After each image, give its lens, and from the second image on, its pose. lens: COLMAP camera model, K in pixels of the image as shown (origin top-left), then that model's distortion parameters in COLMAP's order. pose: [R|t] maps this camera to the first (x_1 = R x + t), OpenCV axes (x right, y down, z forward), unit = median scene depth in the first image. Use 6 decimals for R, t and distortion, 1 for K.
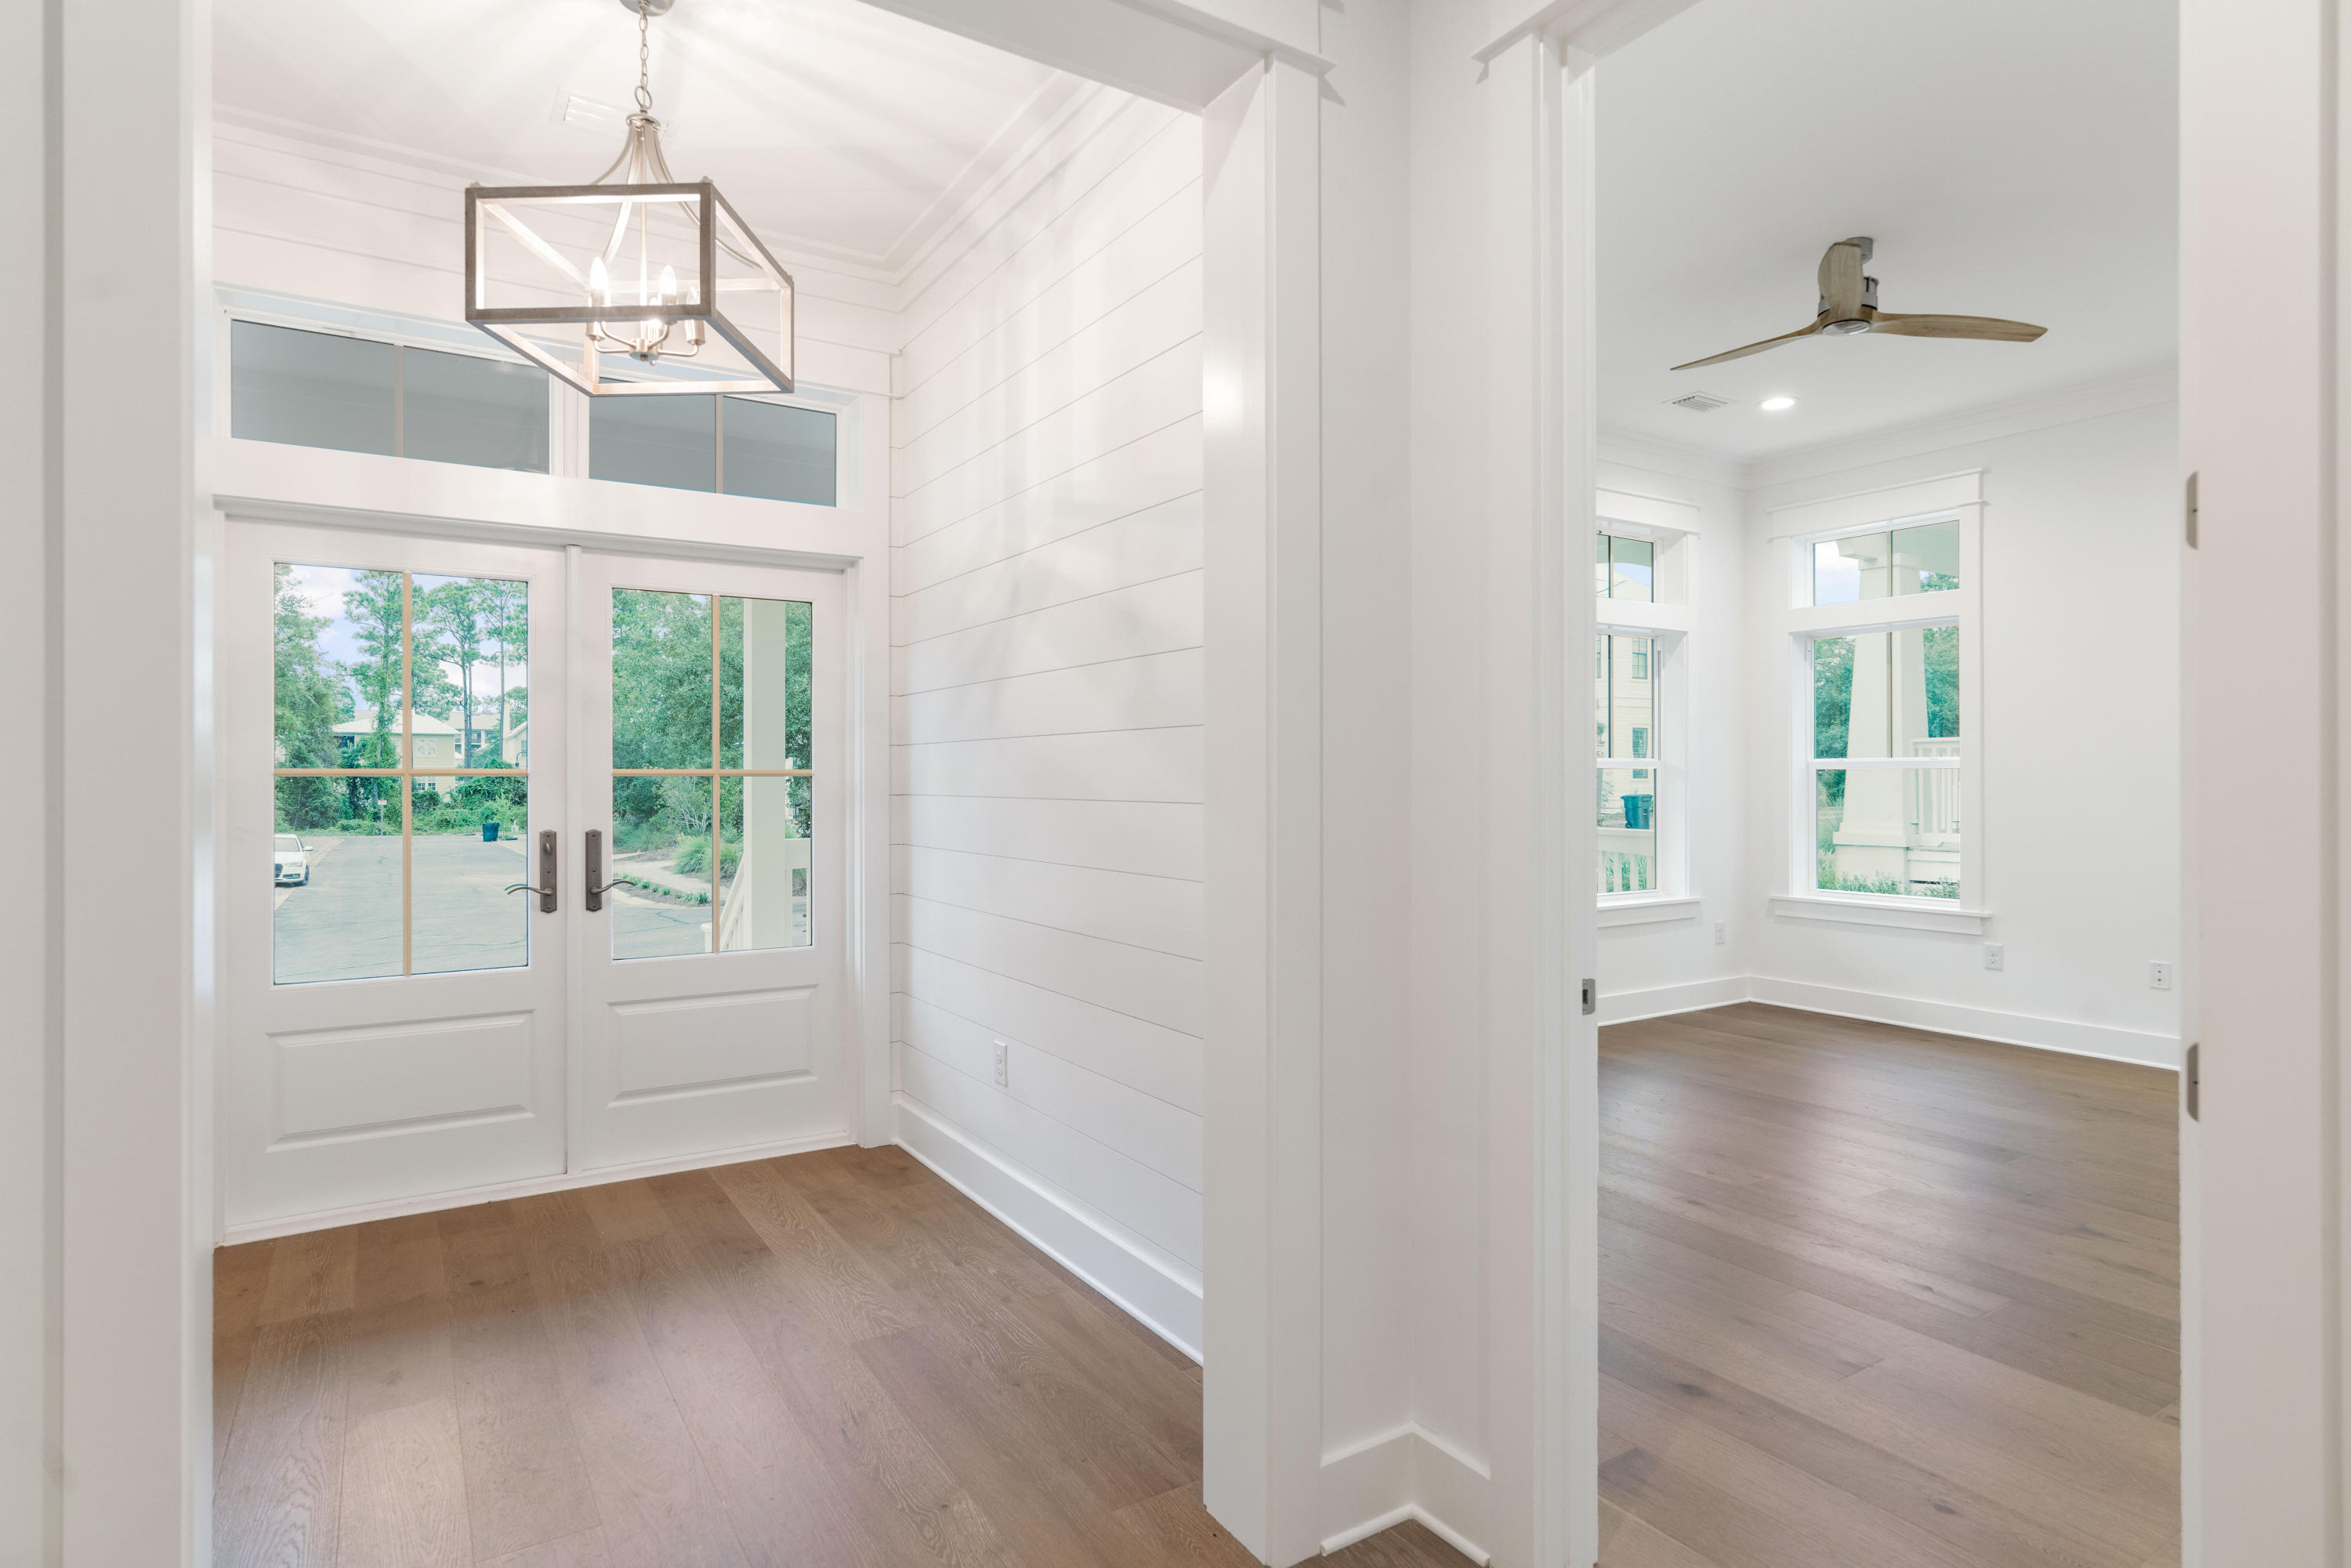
lens RADIAL K [[1260.2, 0, 1153.9], [0, 1260.2, 778.9], [0, 0, 1]] dist [0.012180, -0.004906]
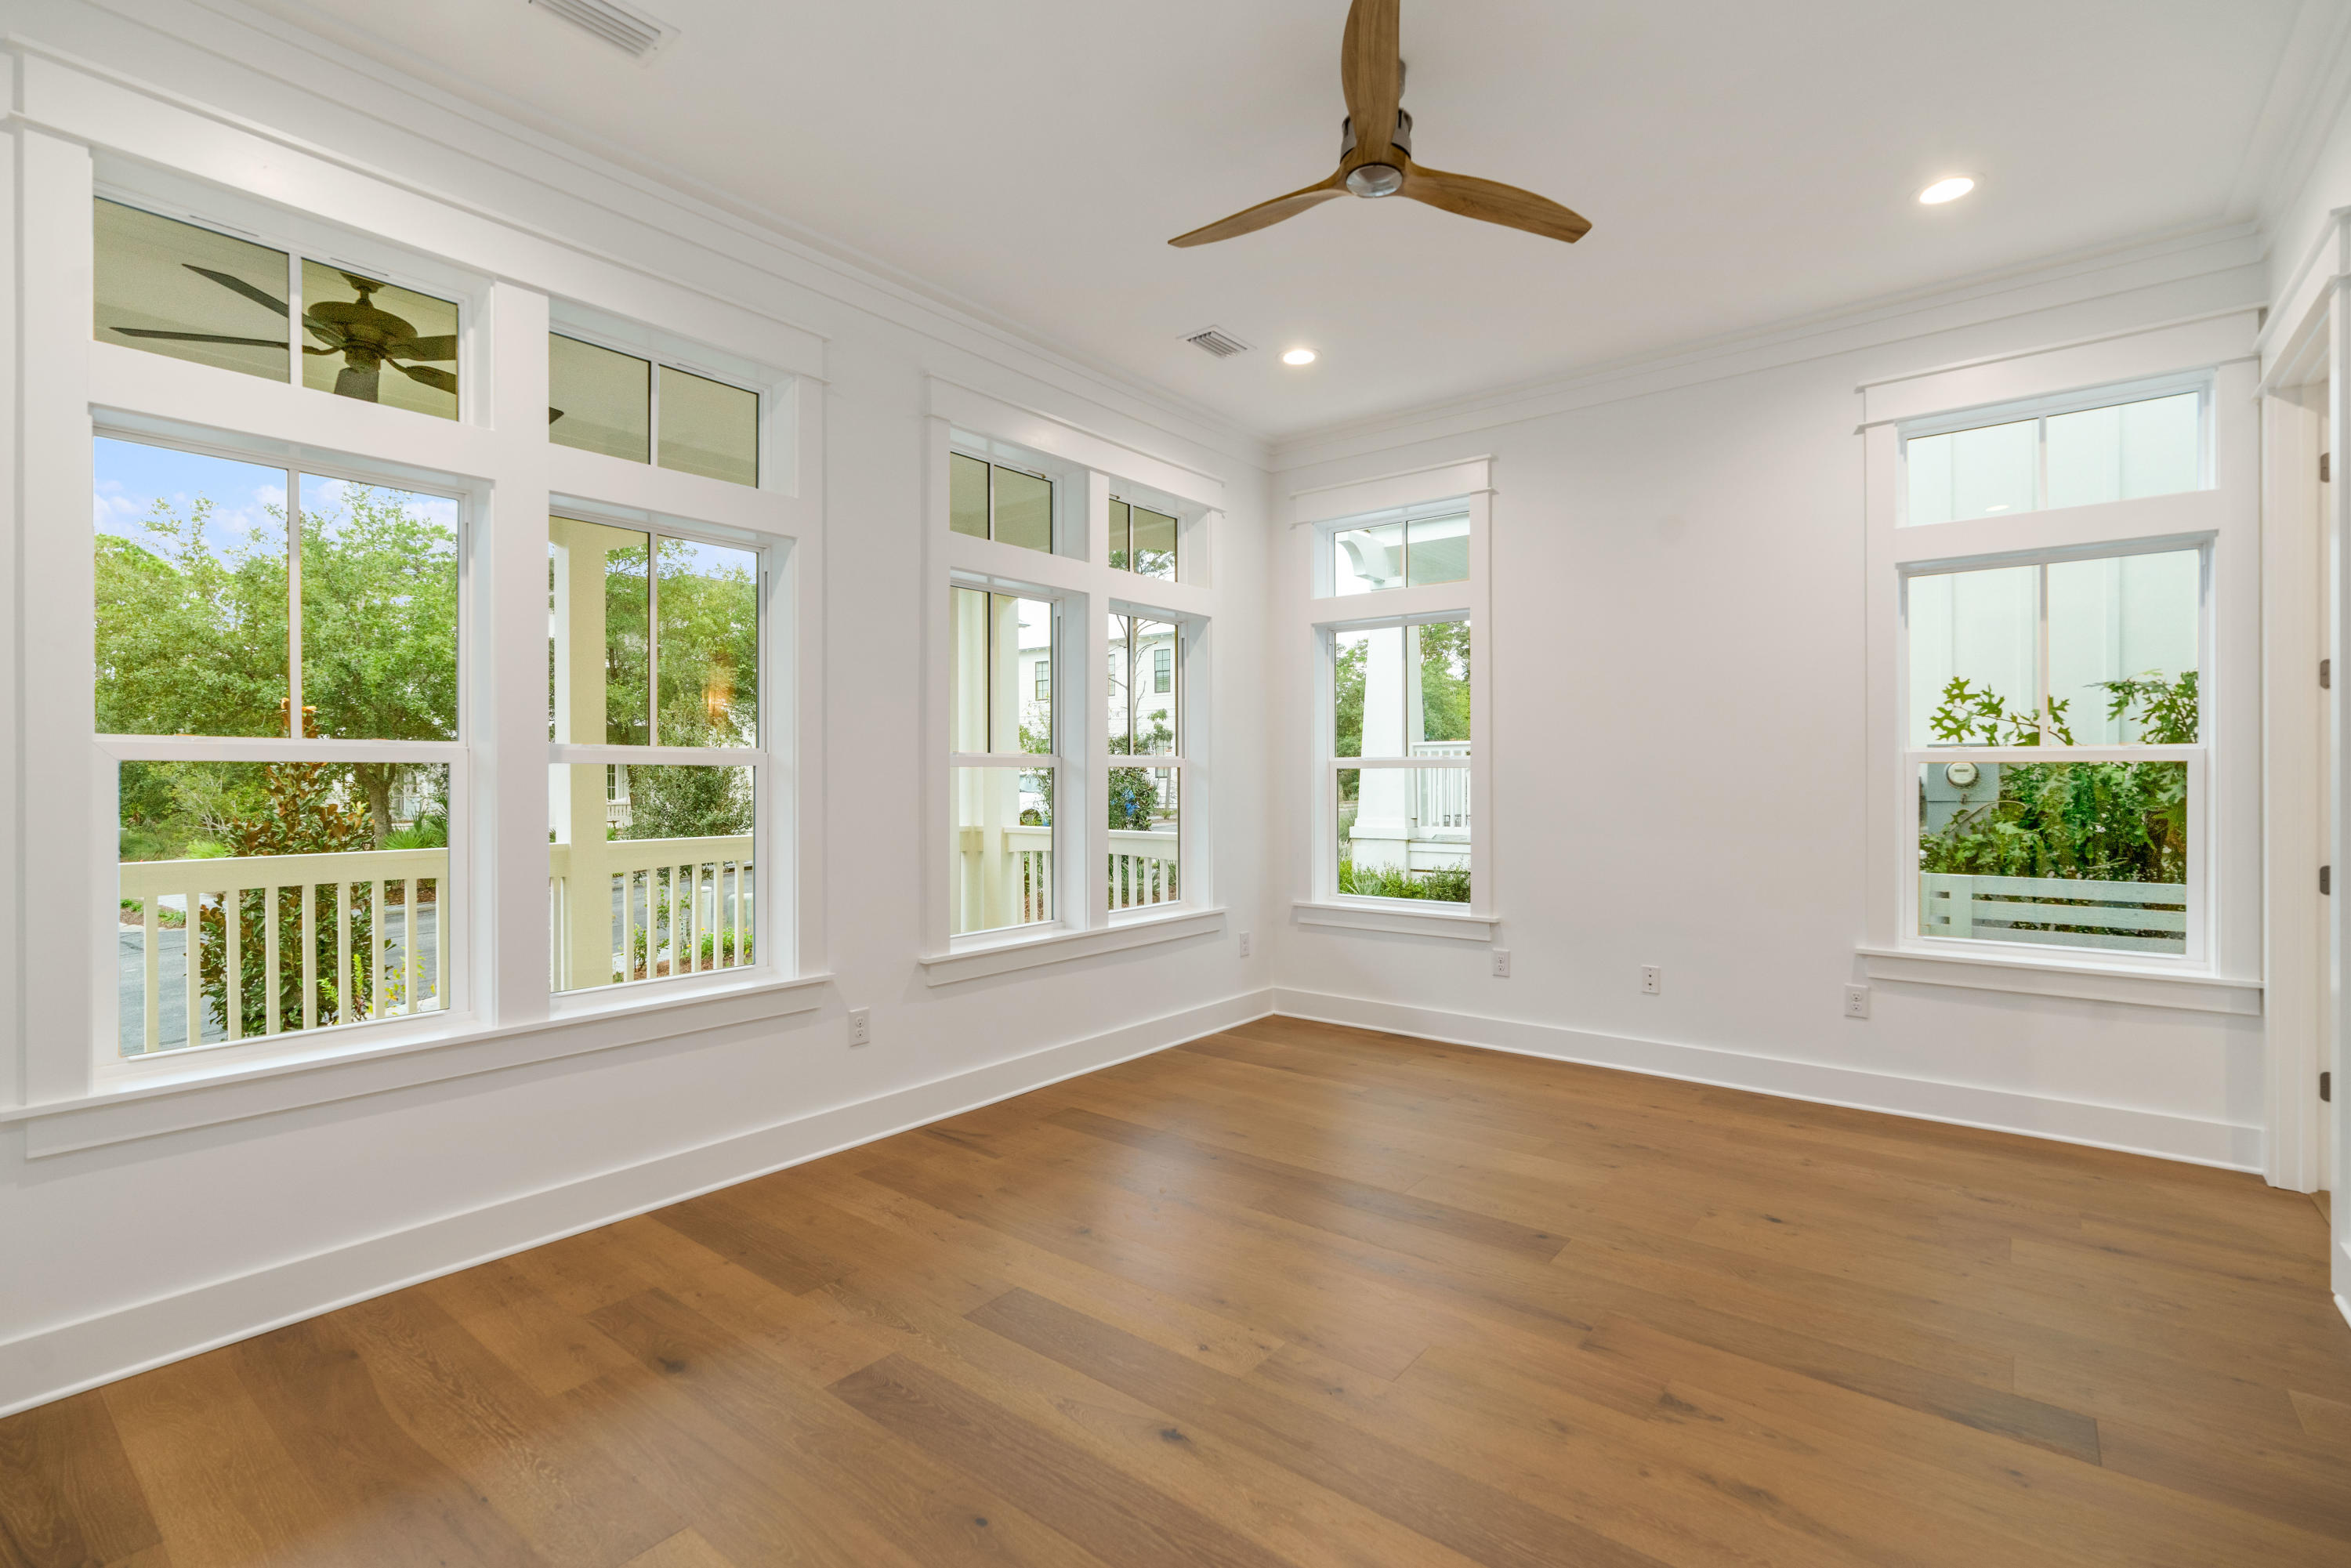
lens RADIAL K [[1058.5, 0, 1183.2], [0, 1058.5, 787.6], [0, 0, 1]] dist [-0.009413, 0.003041]
pose [[0.942580, -0.003721, 0.333959, 0.147976], [0.000733, 0.999959, 0.009073, -0.000502], [-0.333979, -0.008307, 0.942544, 0.286517]]
